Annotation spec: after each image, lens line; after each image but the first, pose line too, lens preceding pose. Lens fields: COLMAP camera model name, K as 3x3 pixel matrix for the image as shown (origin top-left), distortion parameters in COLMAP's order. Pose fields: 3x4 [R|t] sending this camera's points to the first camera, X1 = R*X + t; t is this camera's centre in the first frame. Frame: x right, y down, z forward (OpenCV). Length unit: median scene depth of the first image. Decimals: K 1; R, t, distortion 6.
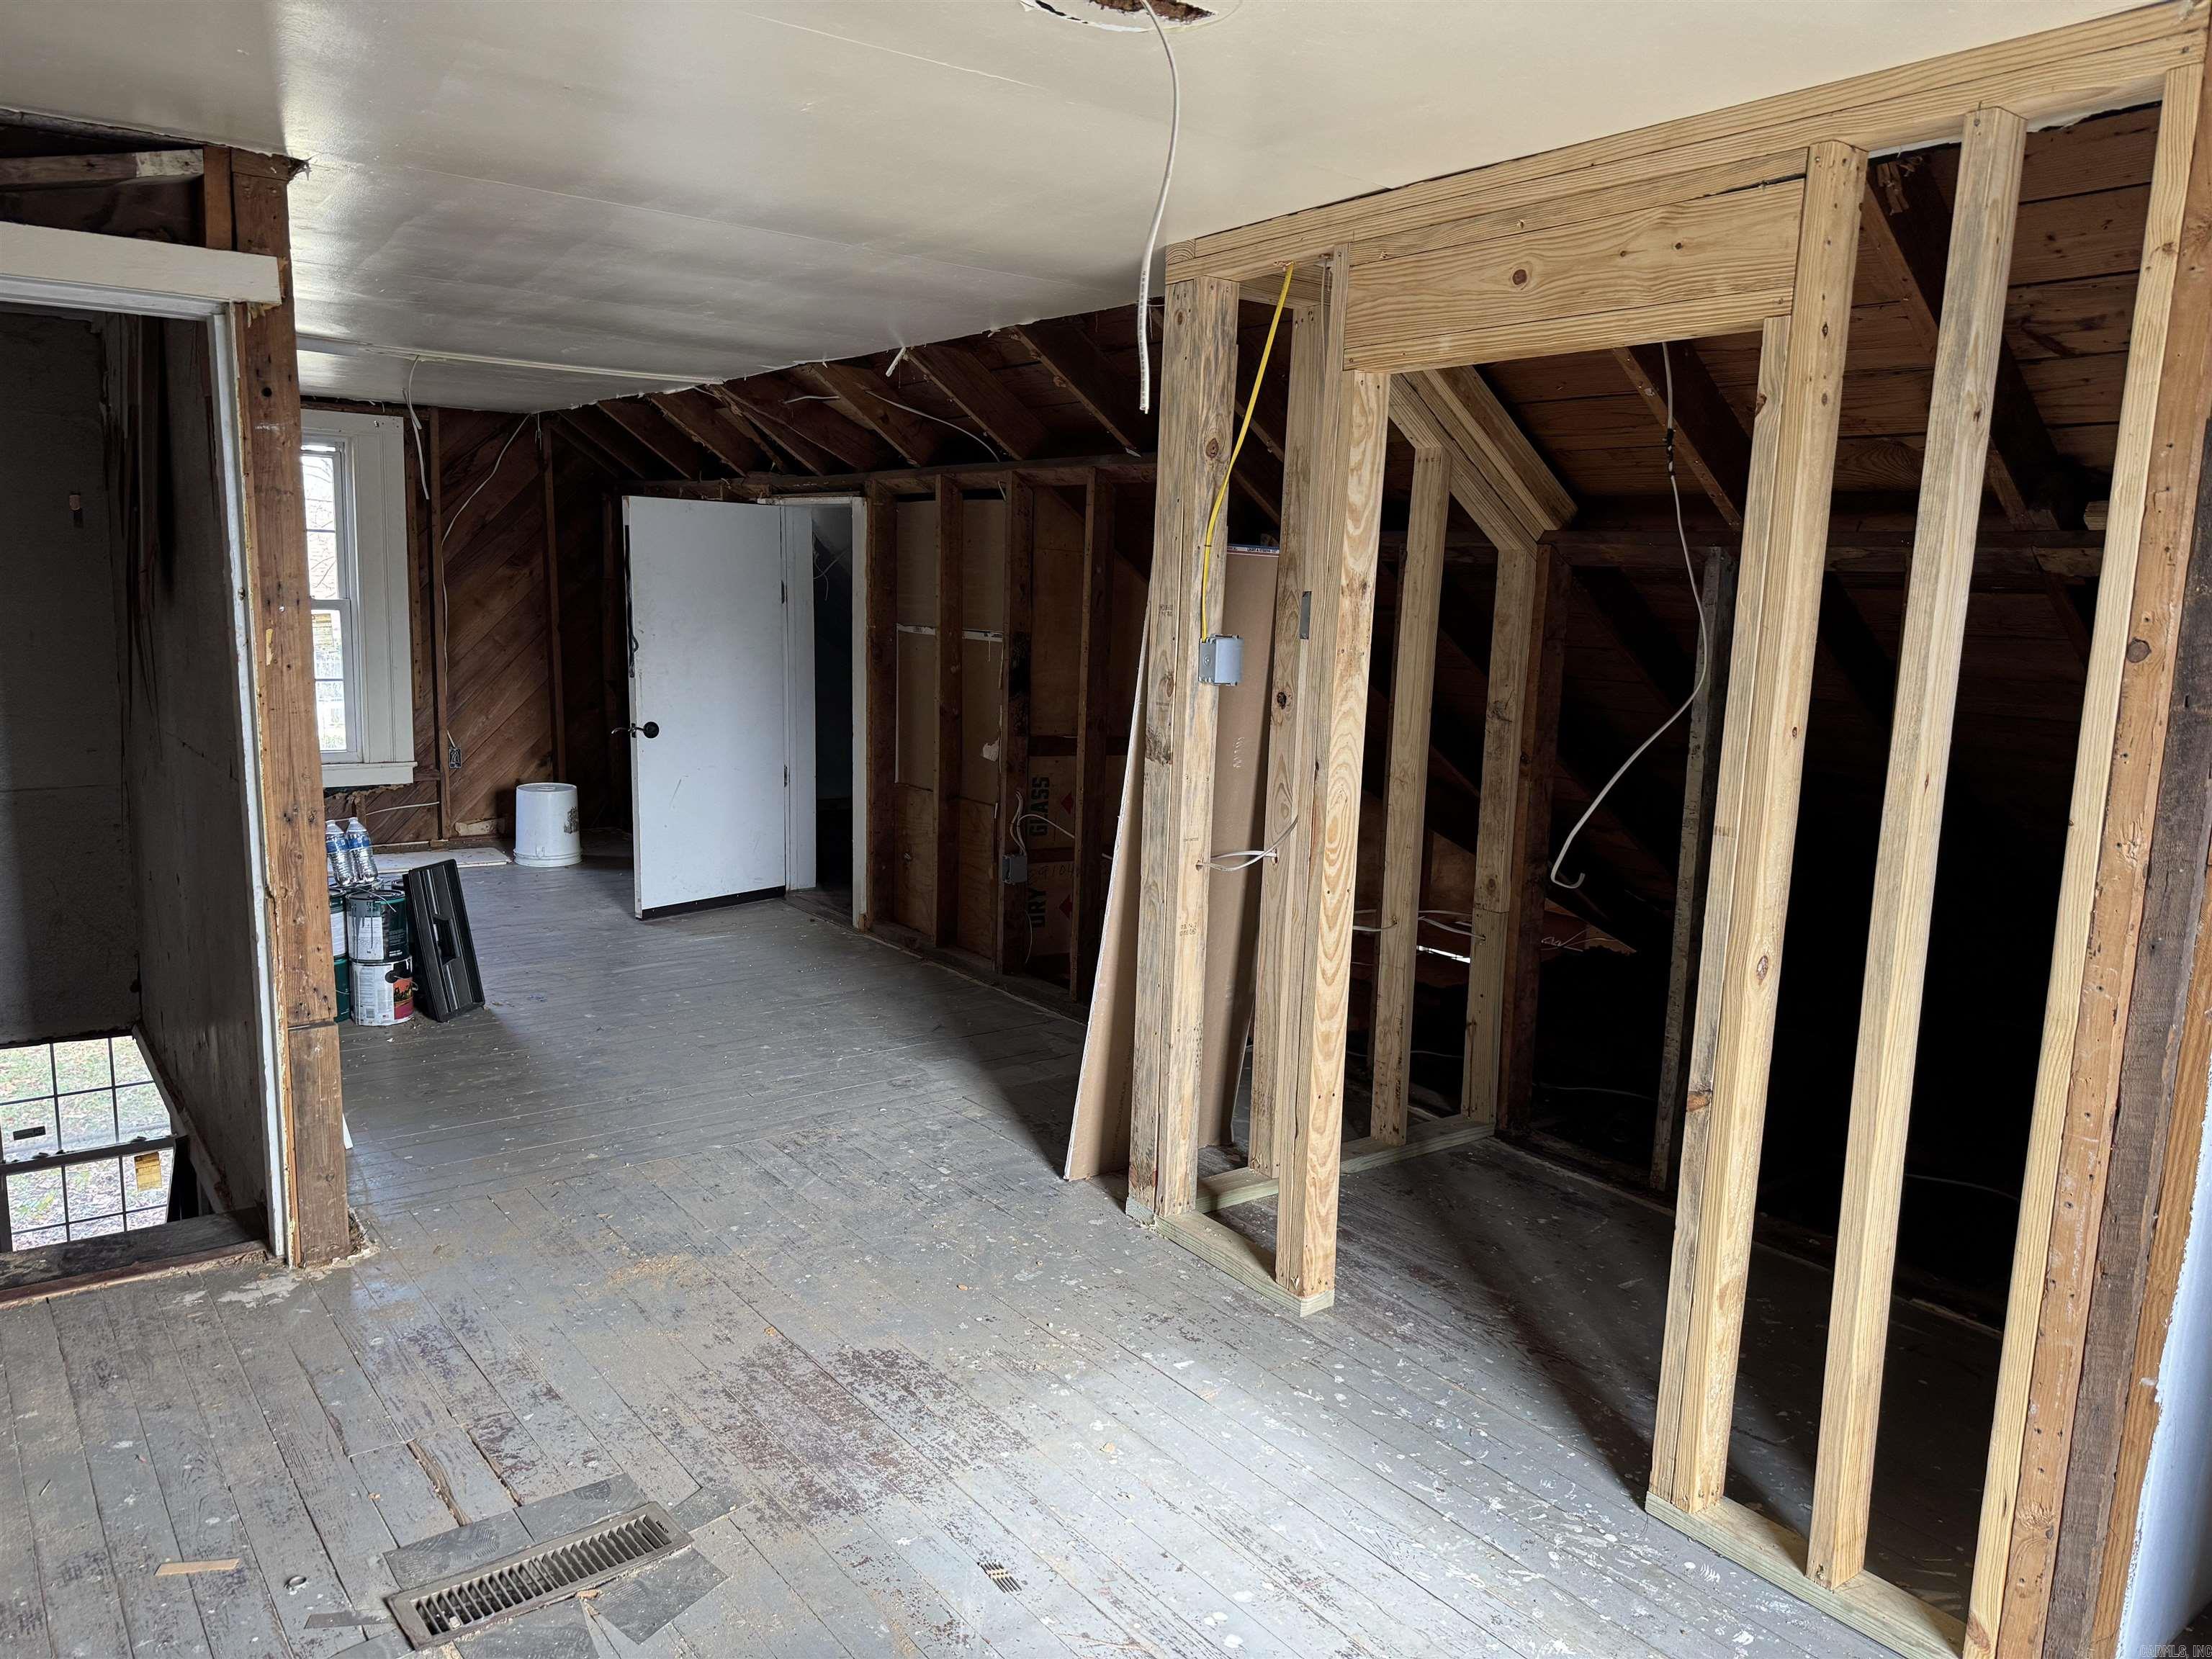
lens RADIAL K [[1554.7, 0, 1156.4], [0, 1554.7, 820.5], [0, 0, 1]] dist [0.035681, -0.045116]
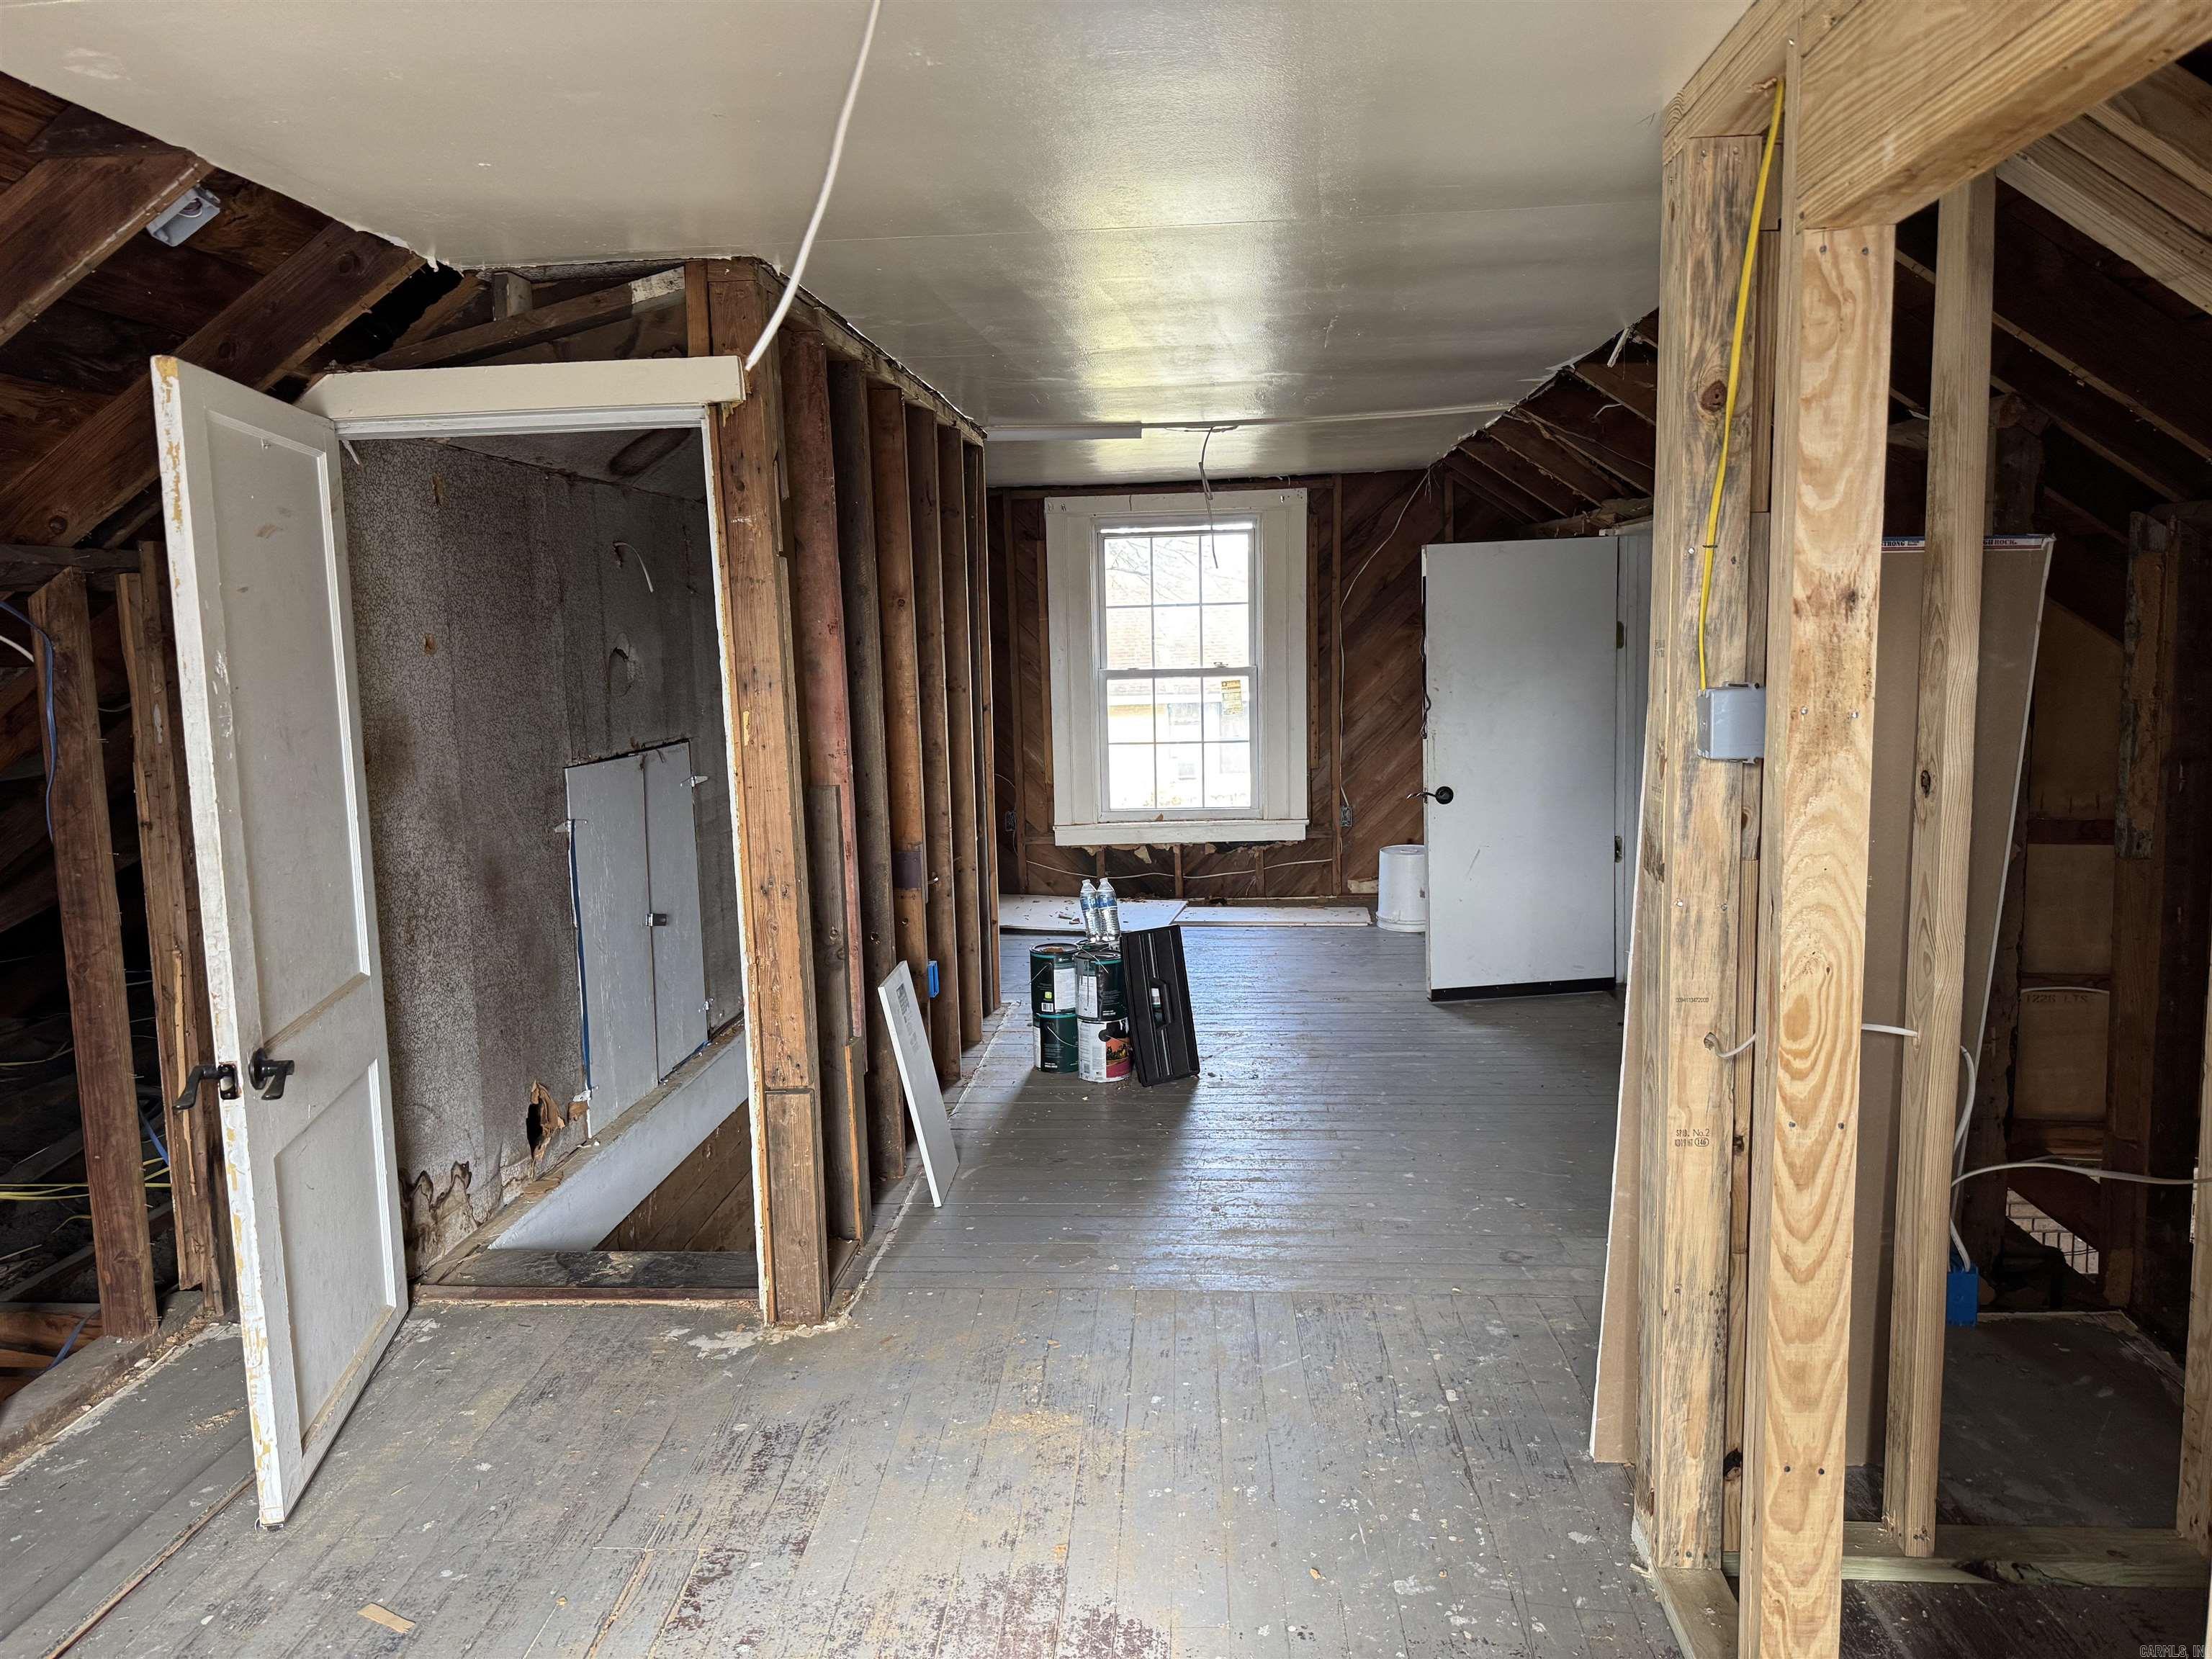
lens RADIAL K [[1554.7, 0, 1118.5], [0, 1554.7, 820.1], [0, 0, 1]] dist [0.035681, -0.045116]
pose [[0.736208, 0.028759, -0.676144, 0.306708], [-0.048942, 0.998743, -0.010809, -0.047235], [0.674983, 0.041050, 0.736690, 0.379439]]
